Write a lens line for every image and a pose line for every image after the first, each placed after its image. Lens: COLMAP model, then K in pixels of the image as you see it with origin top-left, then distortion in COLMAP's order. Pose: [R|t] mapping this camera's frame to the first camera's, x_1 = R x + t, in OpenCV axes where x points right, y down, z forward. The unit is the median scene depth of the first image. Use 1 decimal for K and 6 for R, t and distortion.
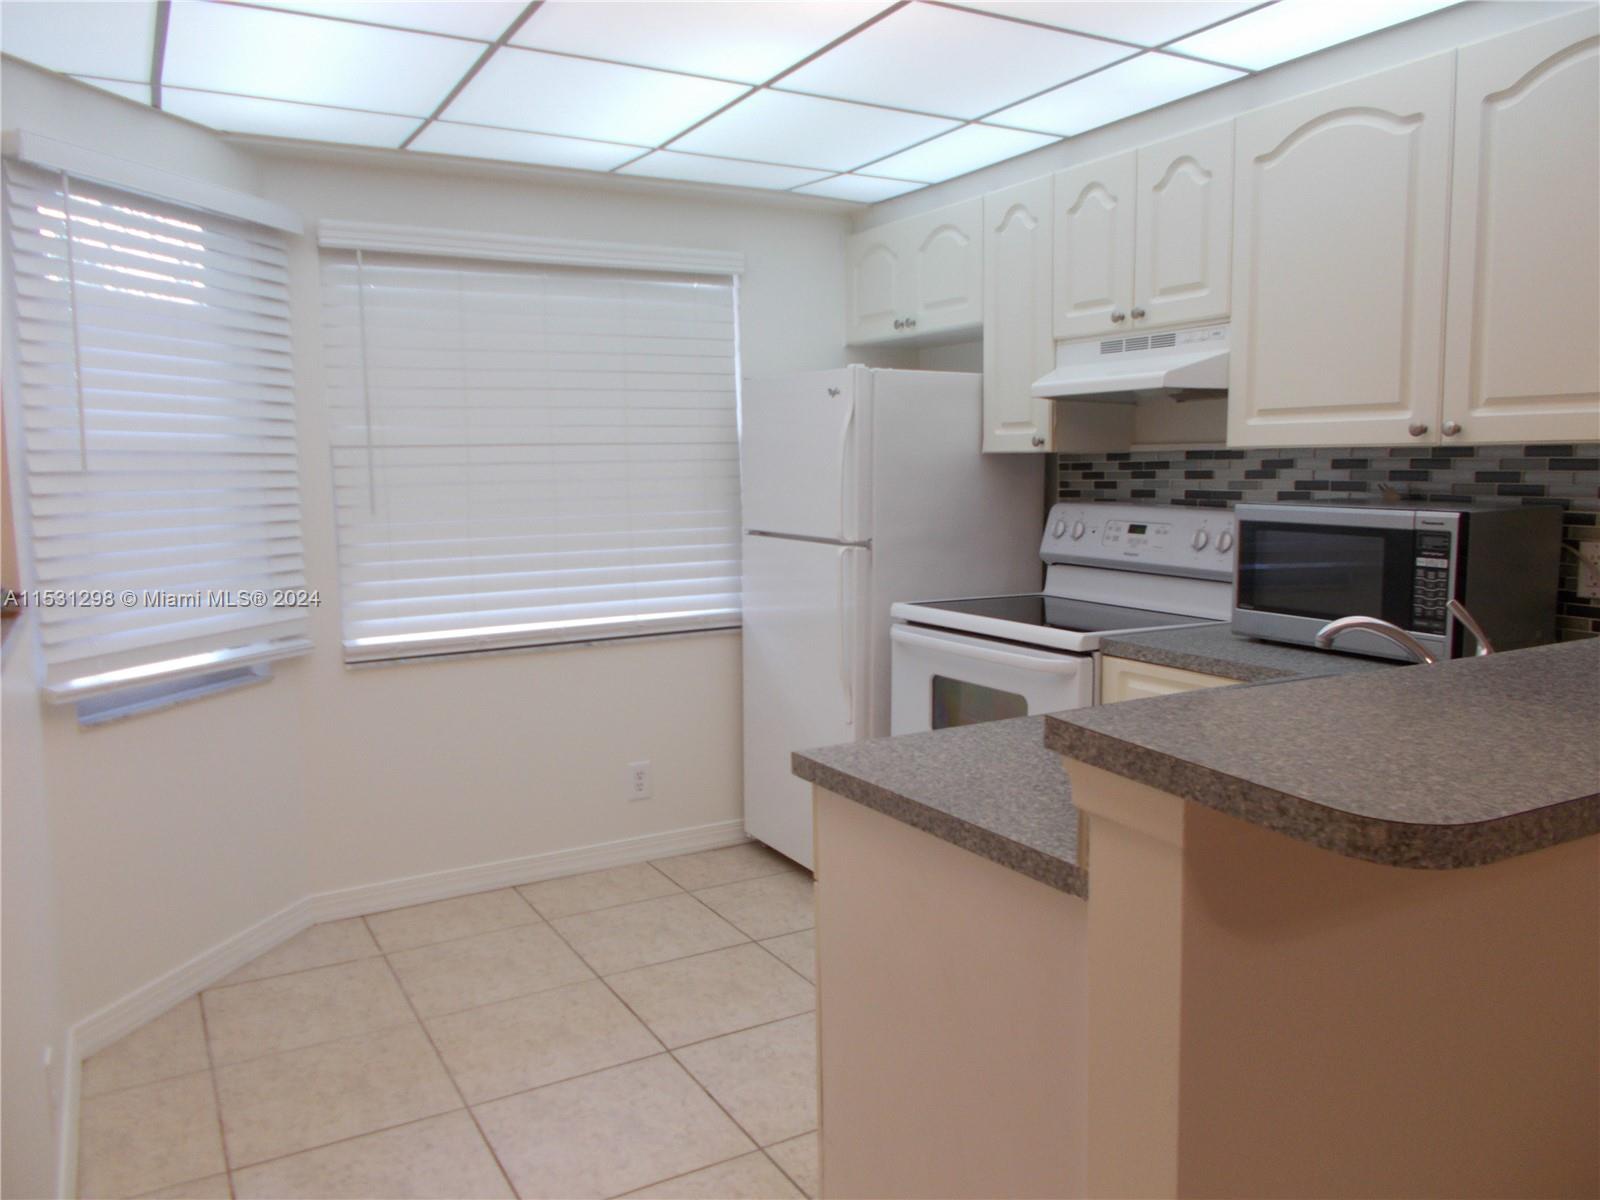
lens RADIAL K [[1217.0, 0, 790.2], [0, 1217.0, 585.2], [0, 0, 1]] dist [0.007843, -0.011053]
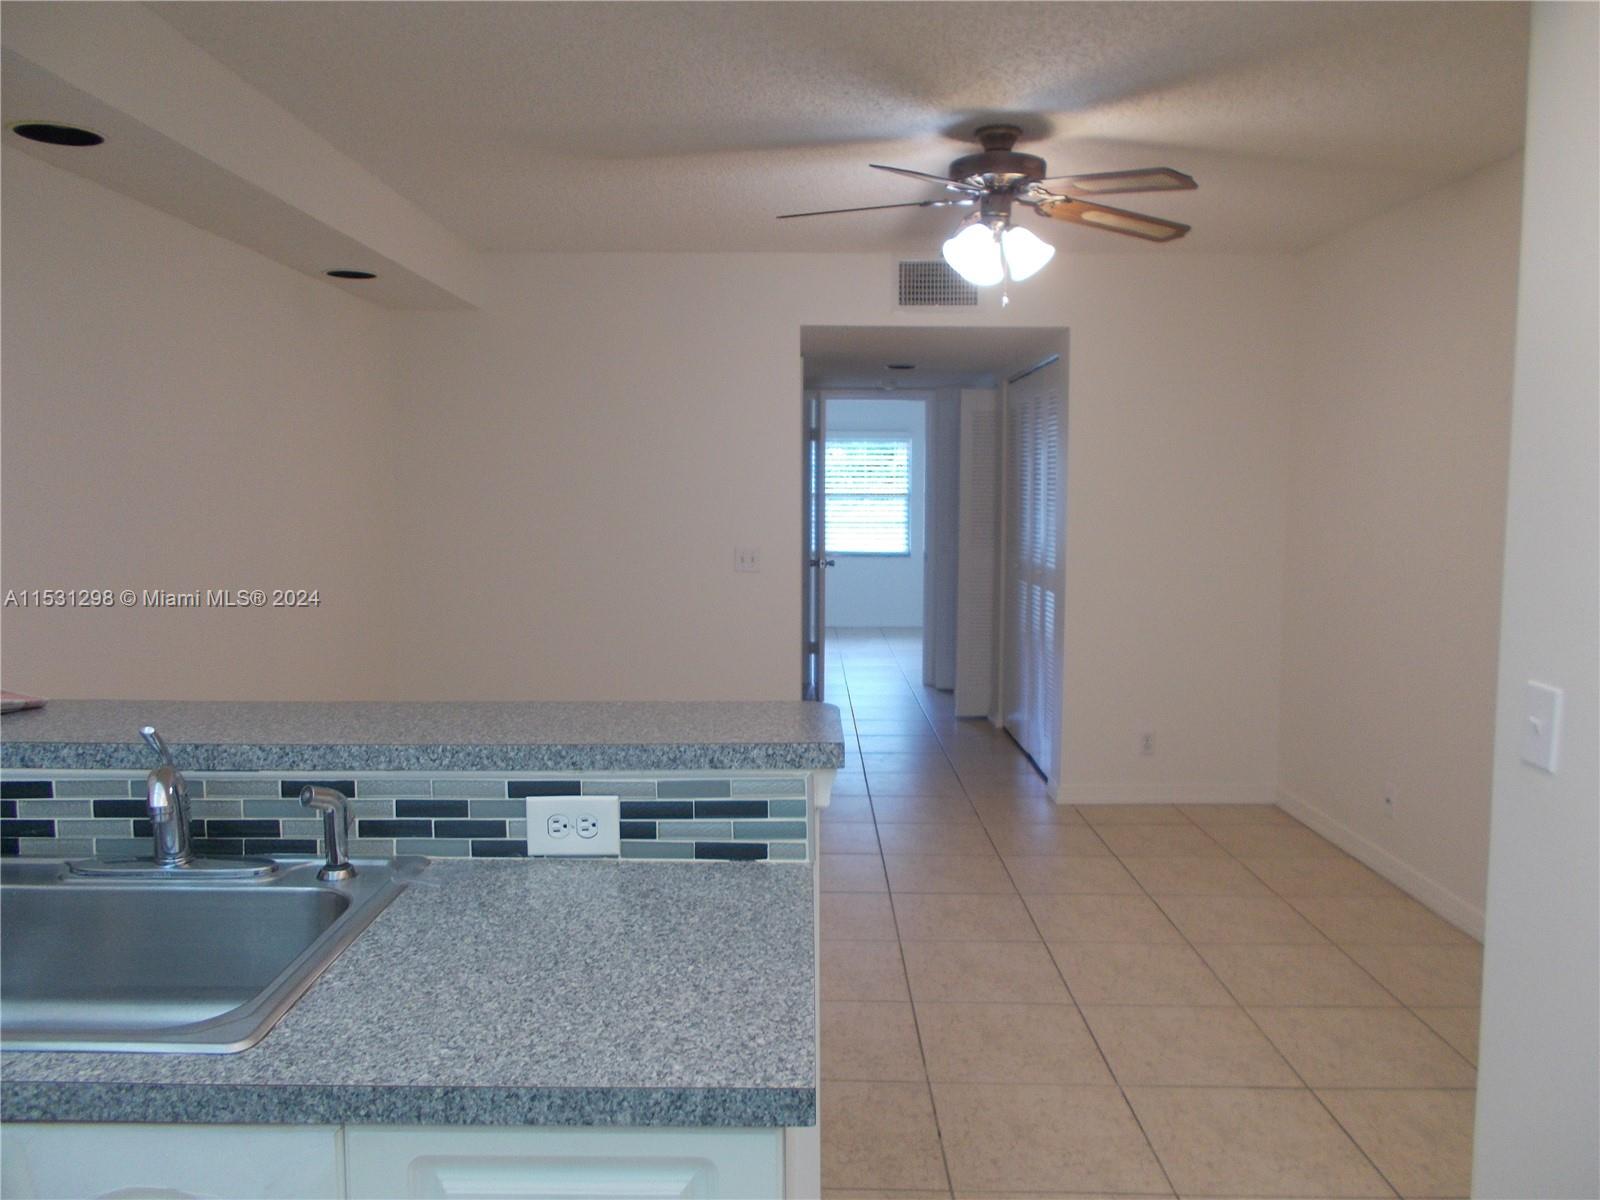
lens RADIAL K [[1217.0, 0, 811.4], [0, 1217.0, 596.5], [0, 0, 1]] dist [0.007843, -0.011053]
pose [[-0.872439, -0.030927, 0.487744, -0.144431], [0.062723, 0.982657, 0.174502, -0.102088], [-0.484682, 0.182835, -0.855368, 0.776934]]
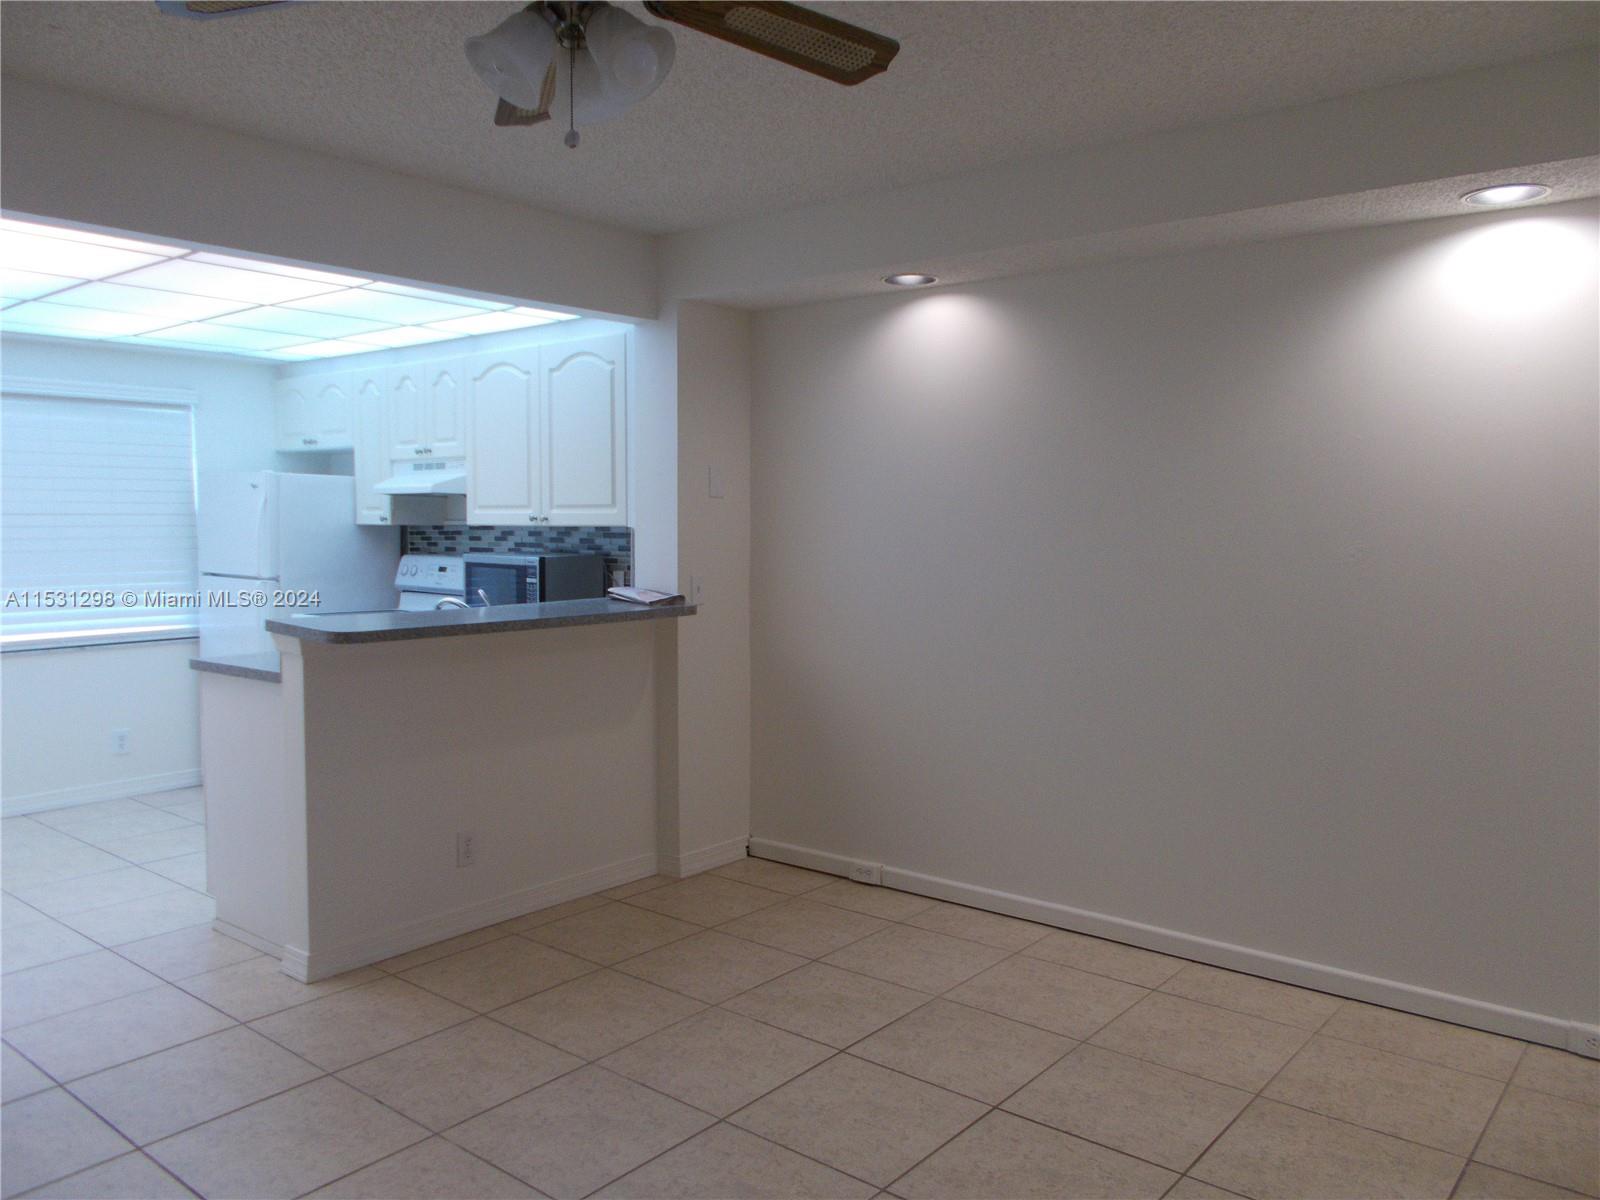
lens RADIAL K [[1217.0, 0, 797.4], [0, 1217.0, 594.2], [0, 0, 1]] dist [0.007843, -0.011053]
pose [[0.931353, -0.008473, 0.364020, 0.124136], [0.024074, 0.998975, -0.038342, 0.069724], [-0.363321, 0.044473, 0.930602, -0.819430]]
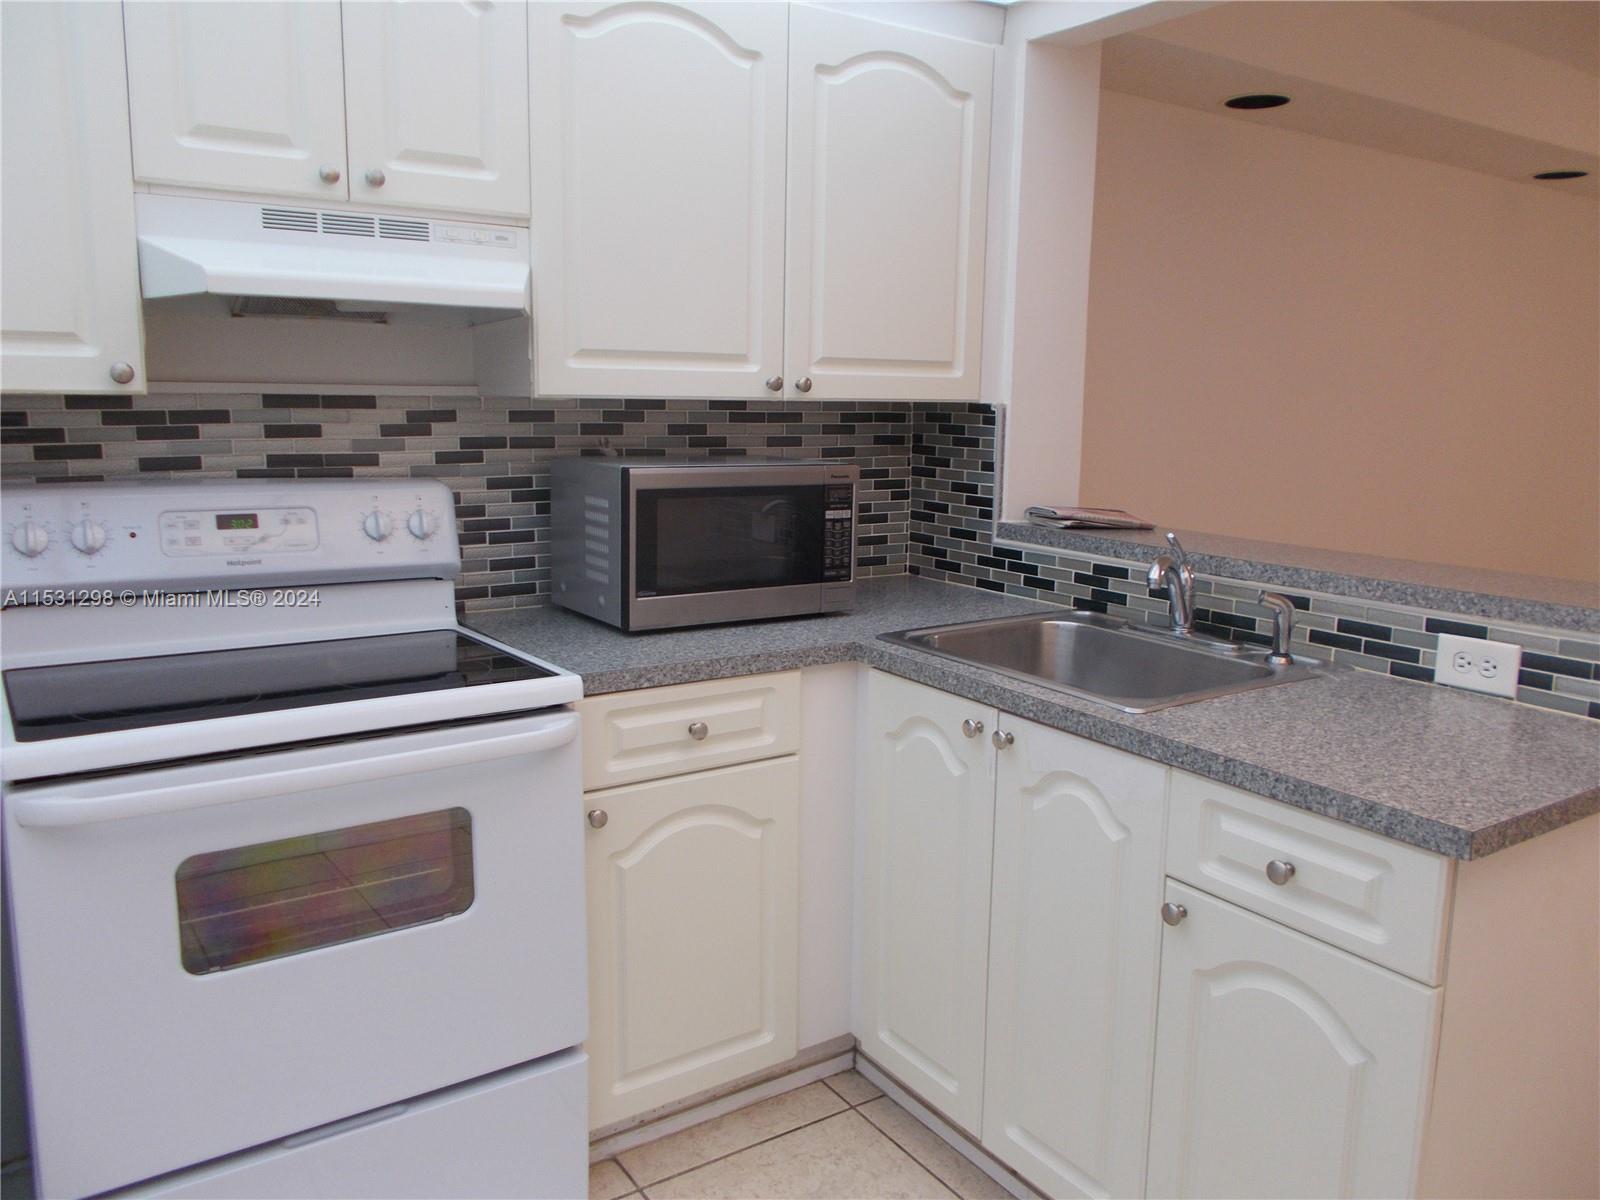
lens RADIAL K [[1217.0, 0, 793.1], [0, 1217.0, 588.3], [0, 0, 1]] dist [0.007843, -0.011053]
pose [[-0.074599, -0.145282, 0.986574, -0.354189], [0.090562, 0.984256, 0.151788, -0.081575], [-0.993093, 0.100669, -0.060267, 0.767022]]
